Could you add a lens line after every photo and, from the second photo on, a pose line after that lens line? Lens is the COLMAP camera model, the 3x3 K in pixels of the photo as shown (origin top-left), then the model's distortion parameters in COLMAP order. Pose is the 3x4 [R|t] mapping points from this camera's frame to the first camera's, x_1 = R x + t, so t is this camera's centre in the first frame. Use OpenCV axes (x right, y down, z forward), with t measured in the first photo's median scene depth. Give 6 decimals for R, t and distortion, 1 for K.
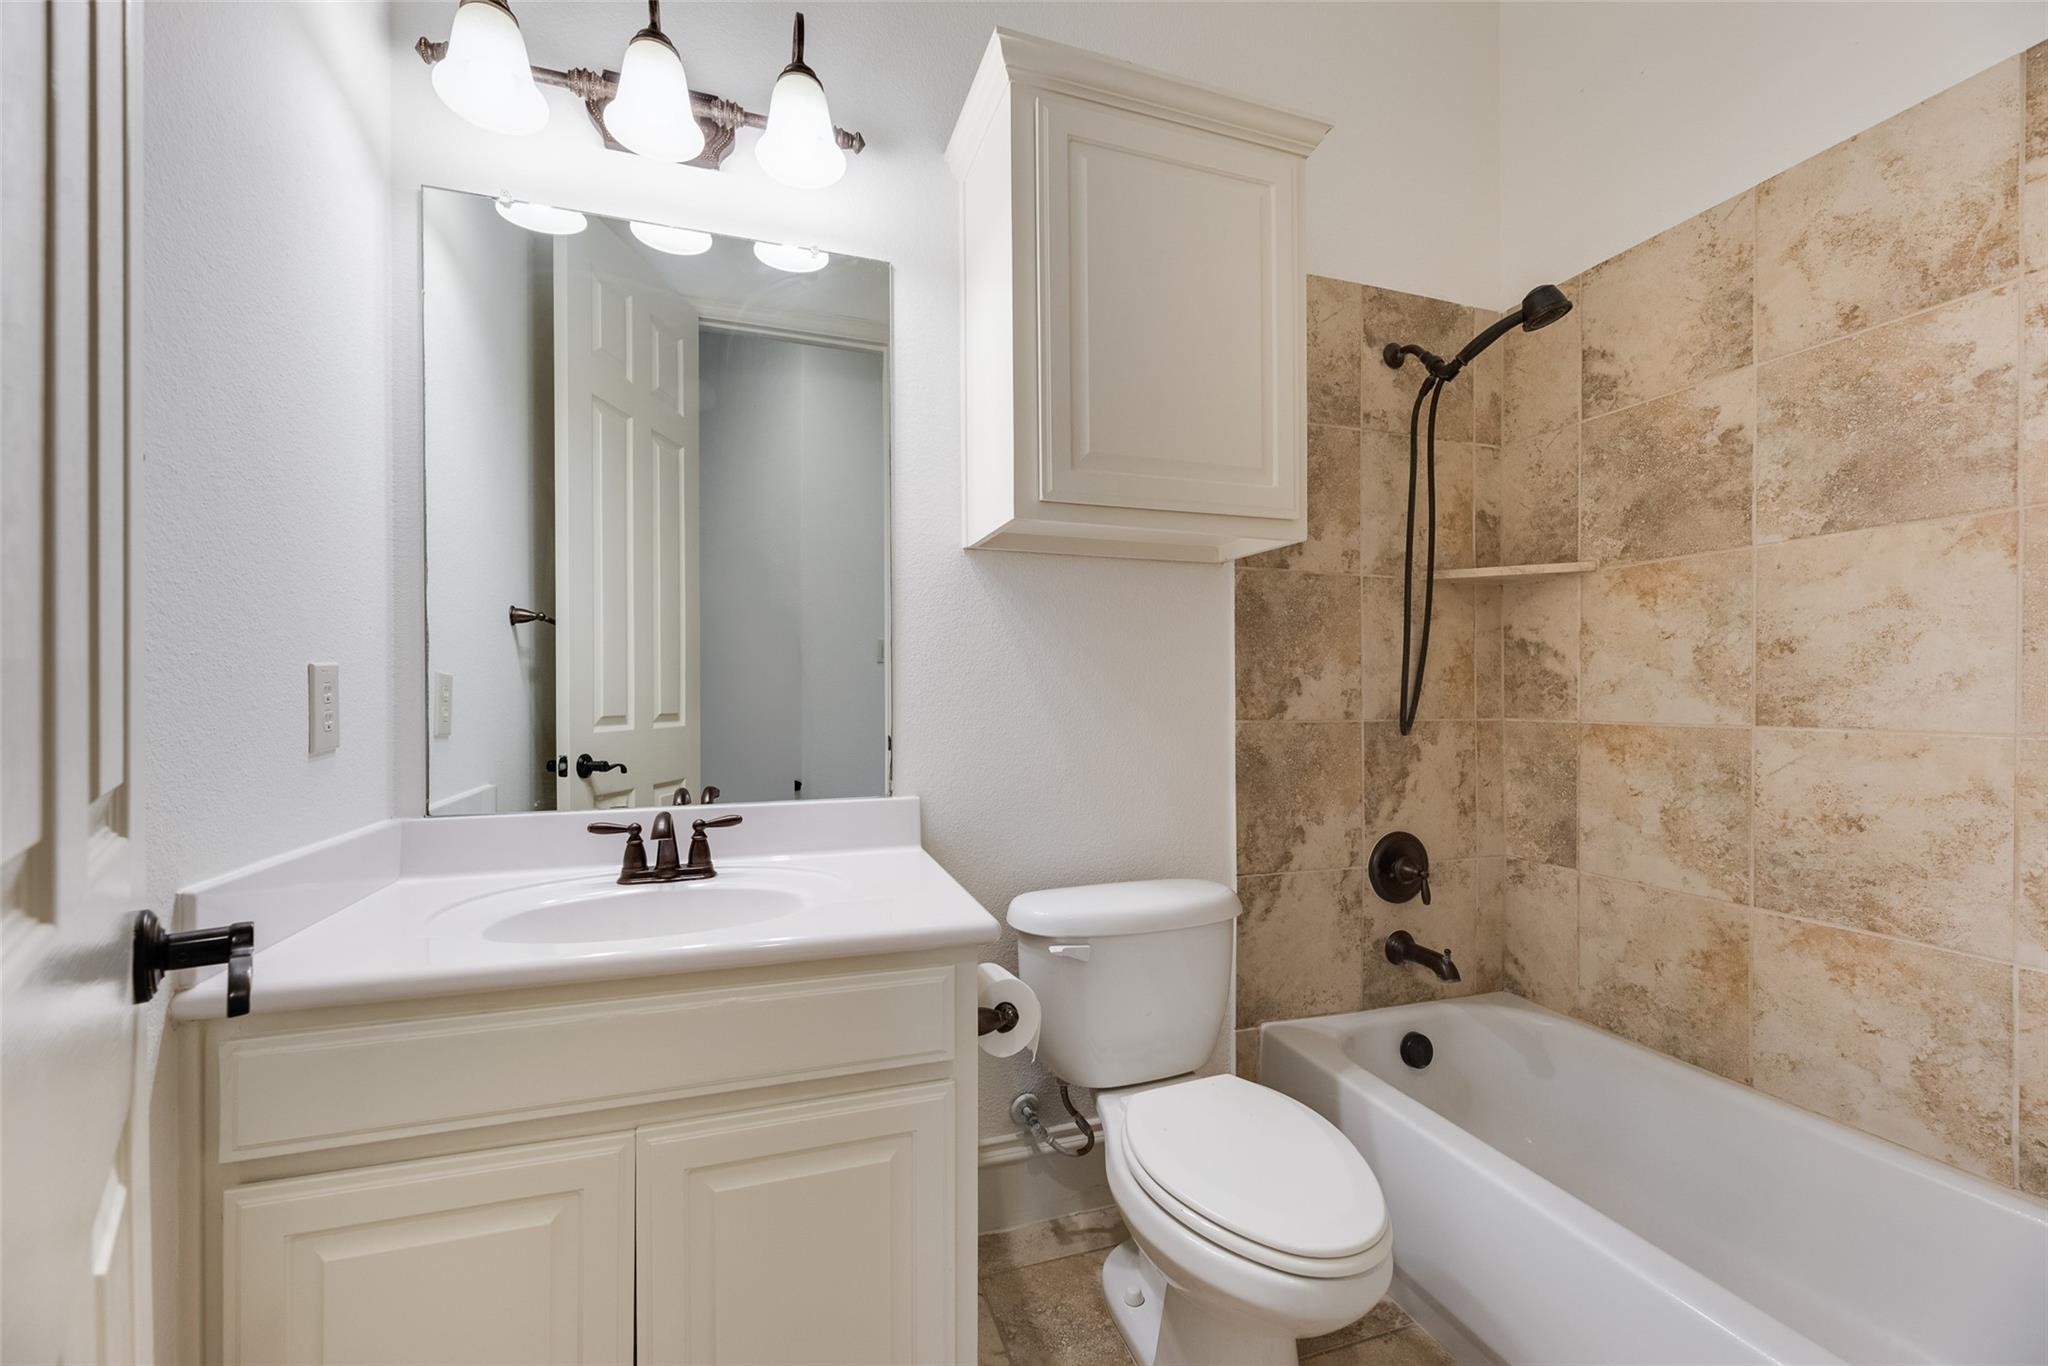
lens RADIAL K [[821.4, 0, 1026.9], [0, 821.4, 691.9], [0, 0, 1]] dist [0.001171, -0.000018]
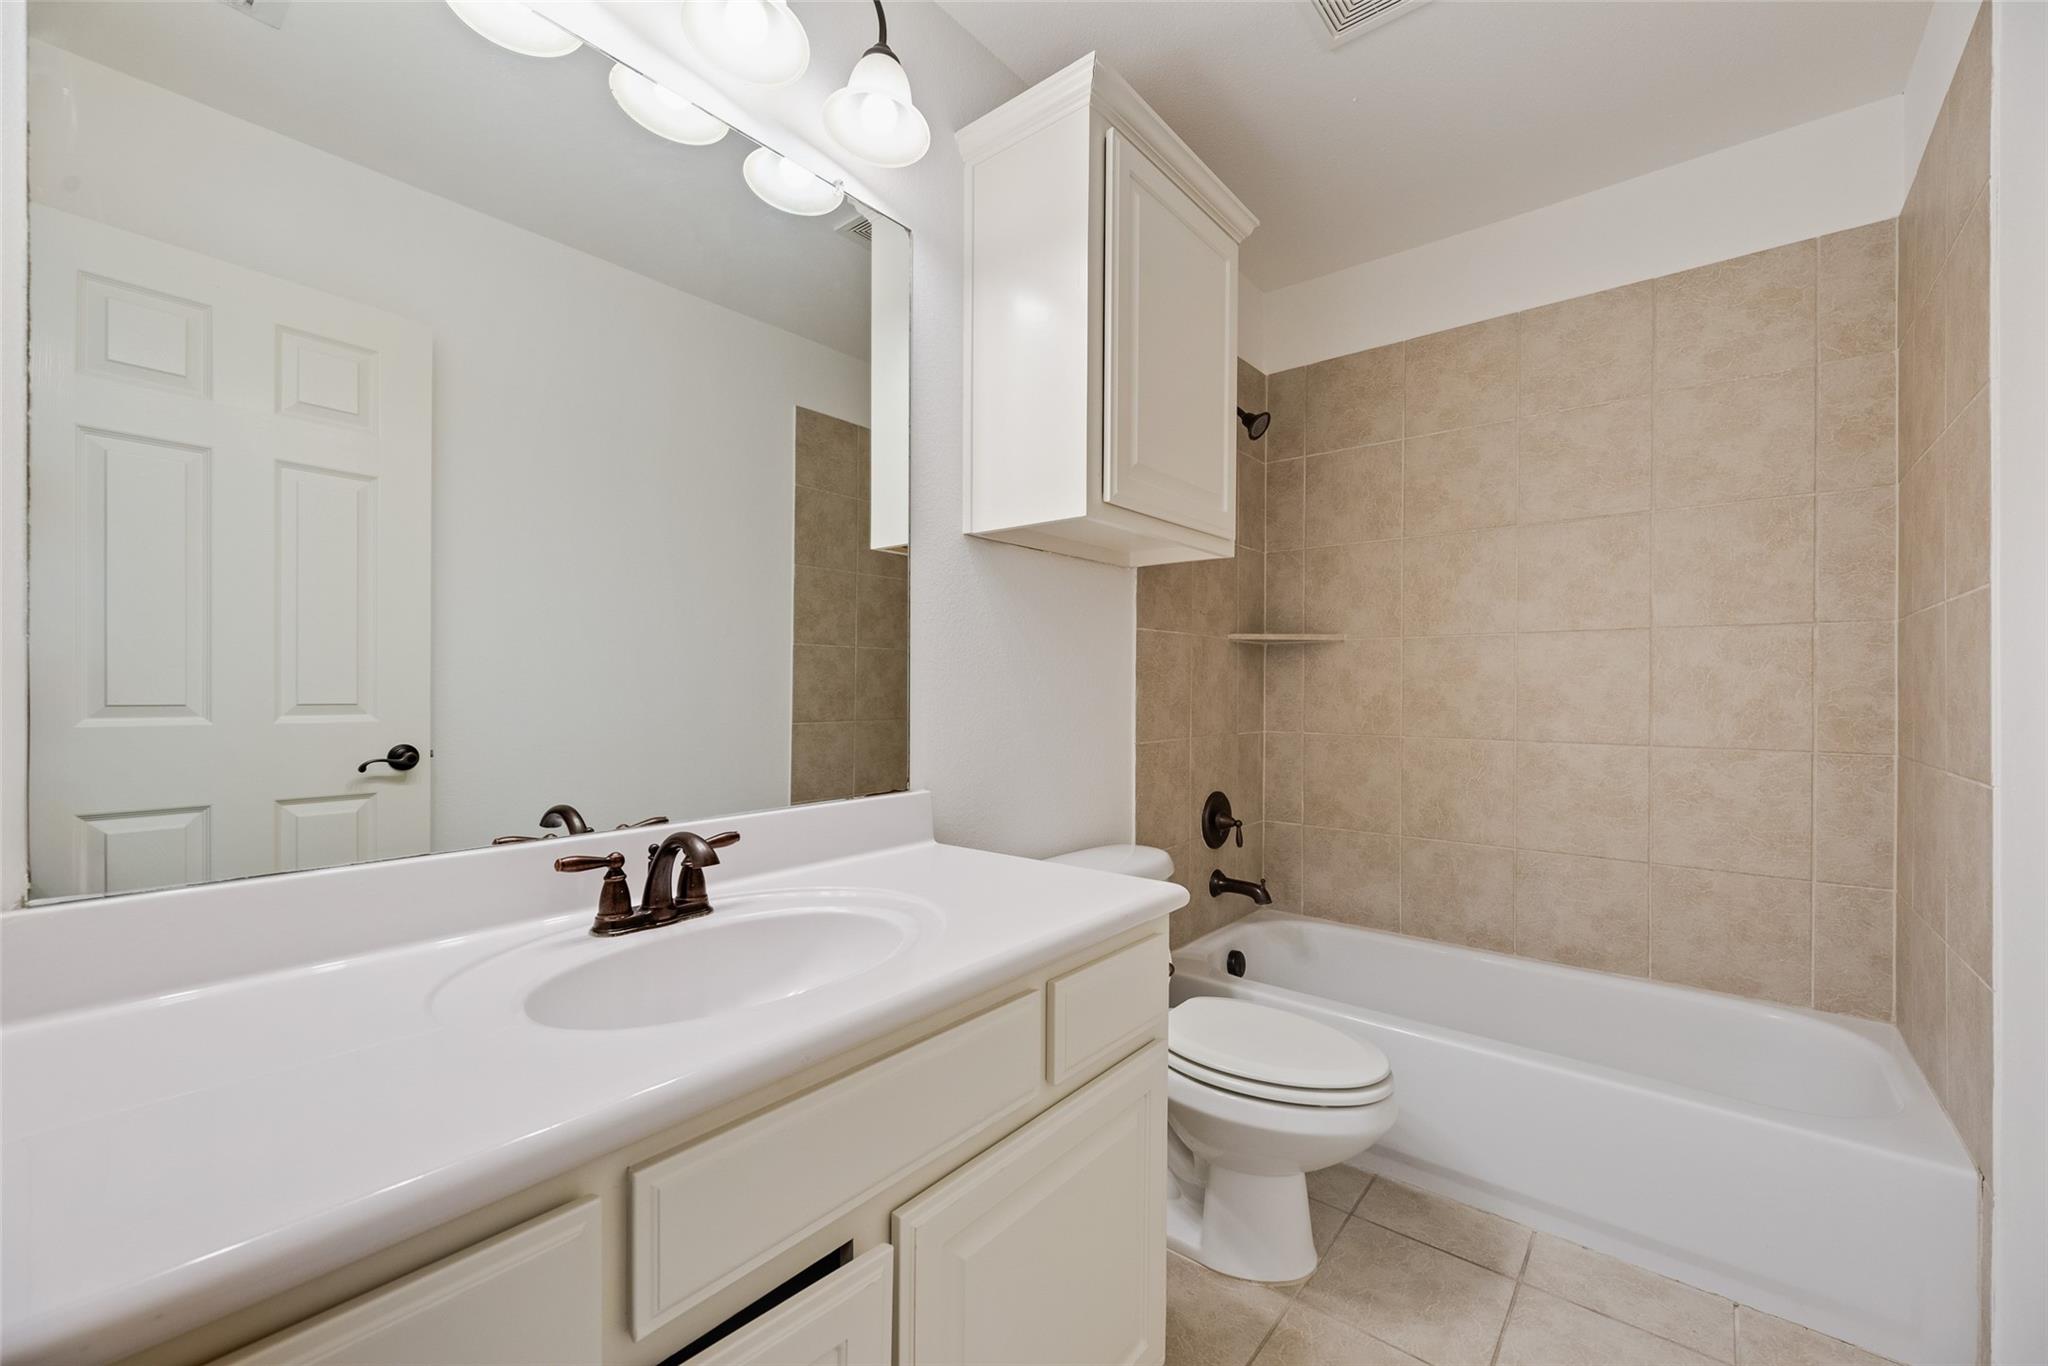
lens RADIAL K [[821.4, 0, 1026.9], [0, 821.4, 691.9], [0, 0, 1]] dist [0.001171, -0.000018]
pose [[0.816234, -0.008516, 0.577658, -0.593728], [0.006658, 0.999964, 0.005334, 0.008641], [-0.577683, -0.000508, 0.816261, 0.157324]]
